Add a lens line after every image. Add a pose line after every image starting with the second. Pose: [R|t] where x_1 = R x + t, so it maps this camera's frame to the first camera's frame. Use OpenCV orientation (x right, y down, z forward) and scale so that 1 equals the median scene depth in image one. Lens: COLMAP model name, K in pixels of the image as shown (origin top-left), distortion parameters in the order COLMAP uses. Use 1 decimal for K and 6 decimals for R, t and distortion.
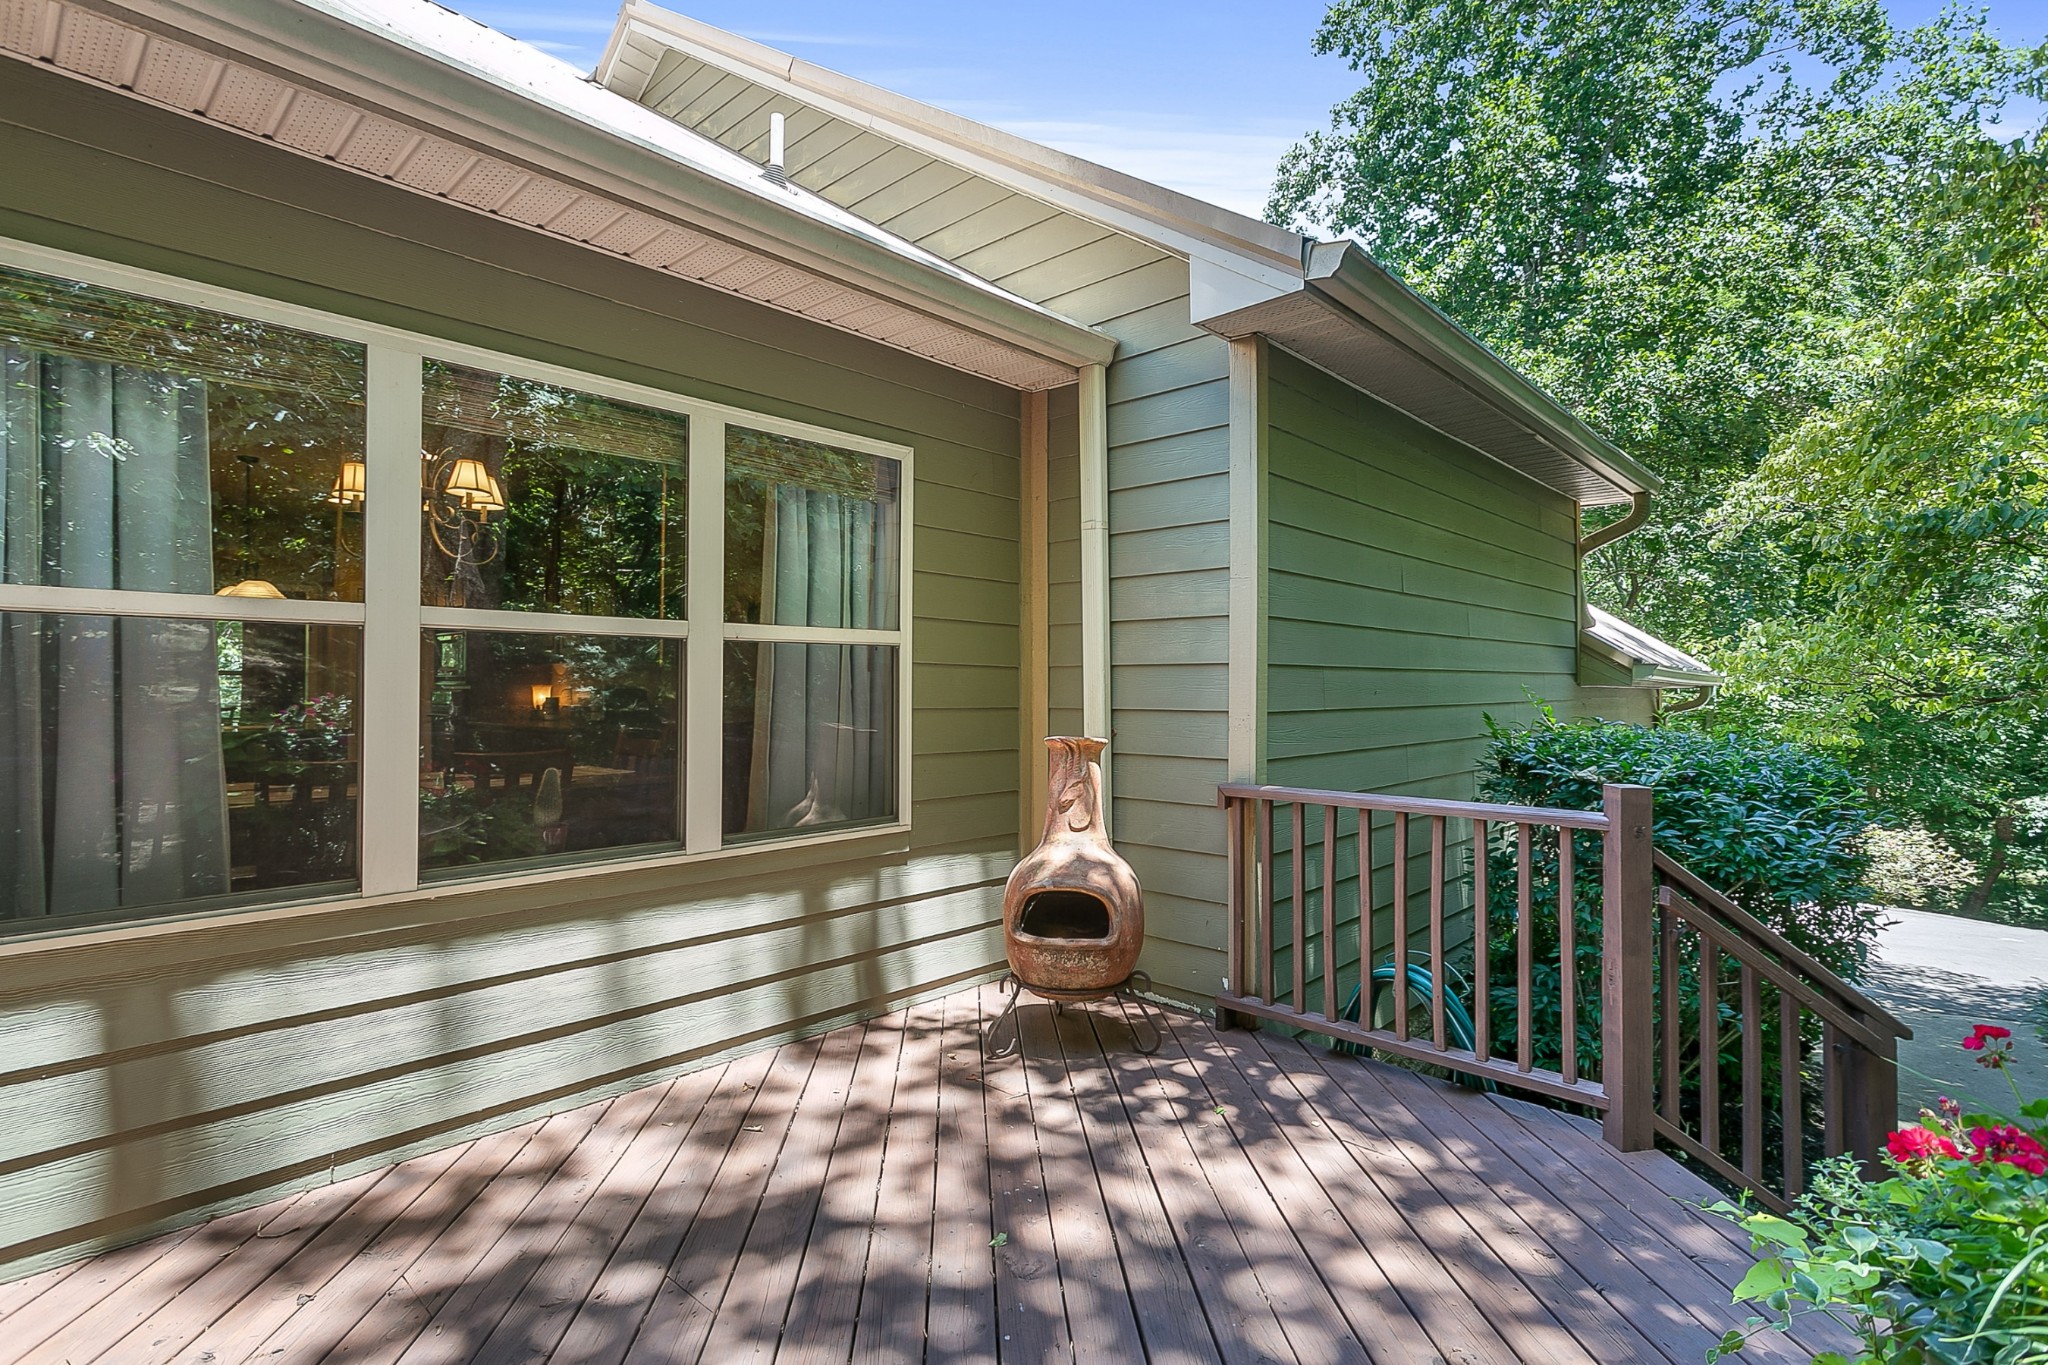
lens RADIAL K [[989.5, 0, 1026.7], [0, 989.5, 677.3], [0, 0, 1]] dist [-0.000450, 0.000074]
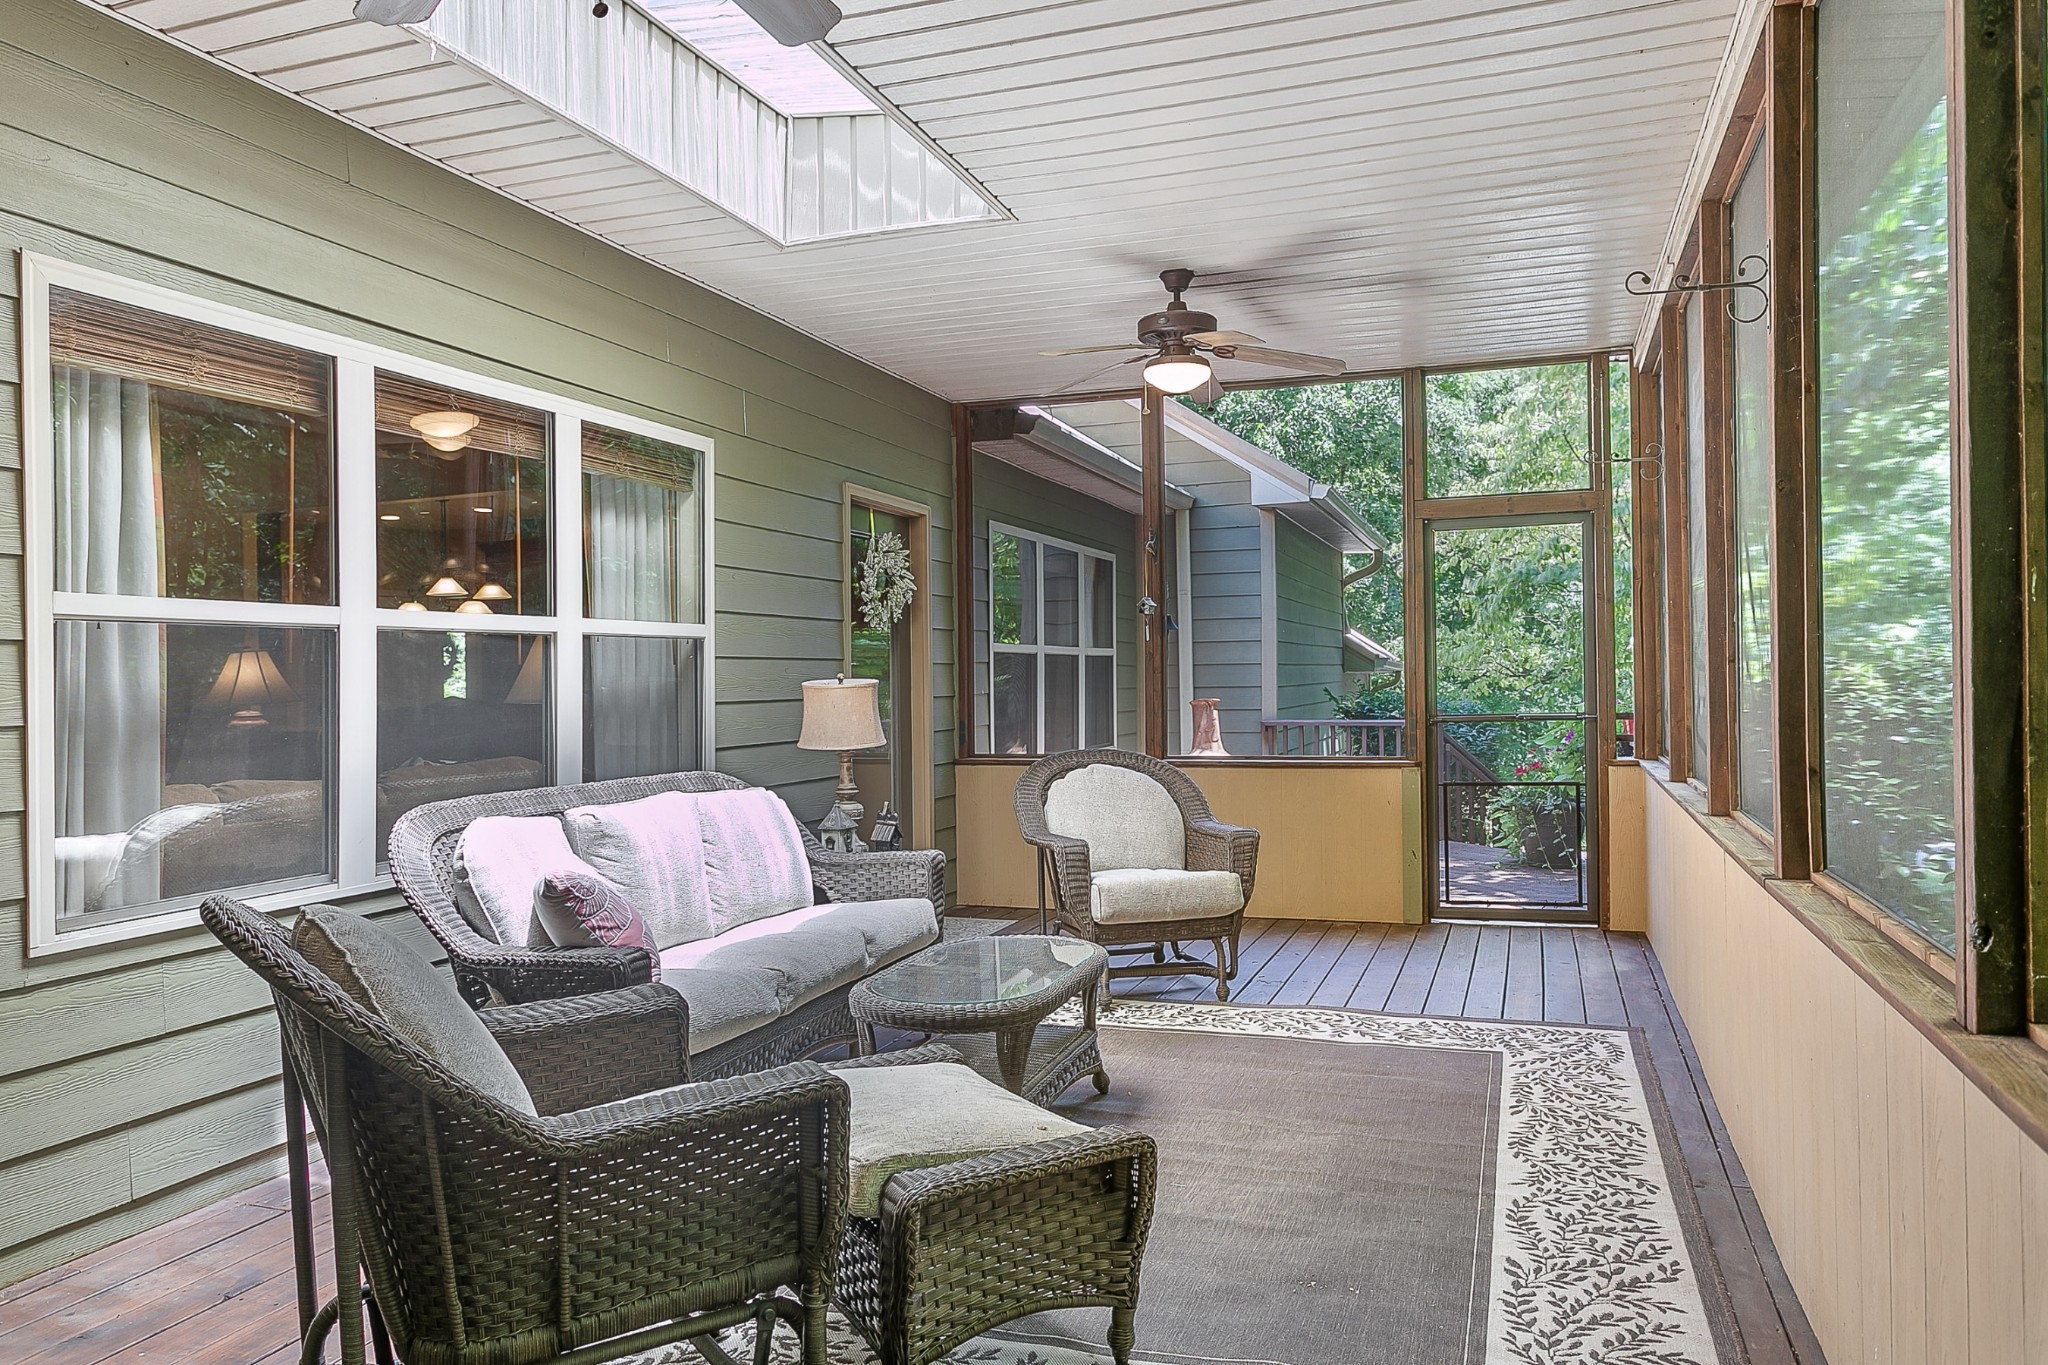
lens RADIAL K [[1394.1, 0, 1026.7], [0, 1394.1, 681.0], [0, 0, 1]] dist [-0.005268, -0.000942]
pose [[0.919891, -0.017304, 0.391792, -0.437092], [0.011972, 0.999800, 0.016048, -0.009208], [-0.391991, -0.010072, 0.919914, -0.470729]]
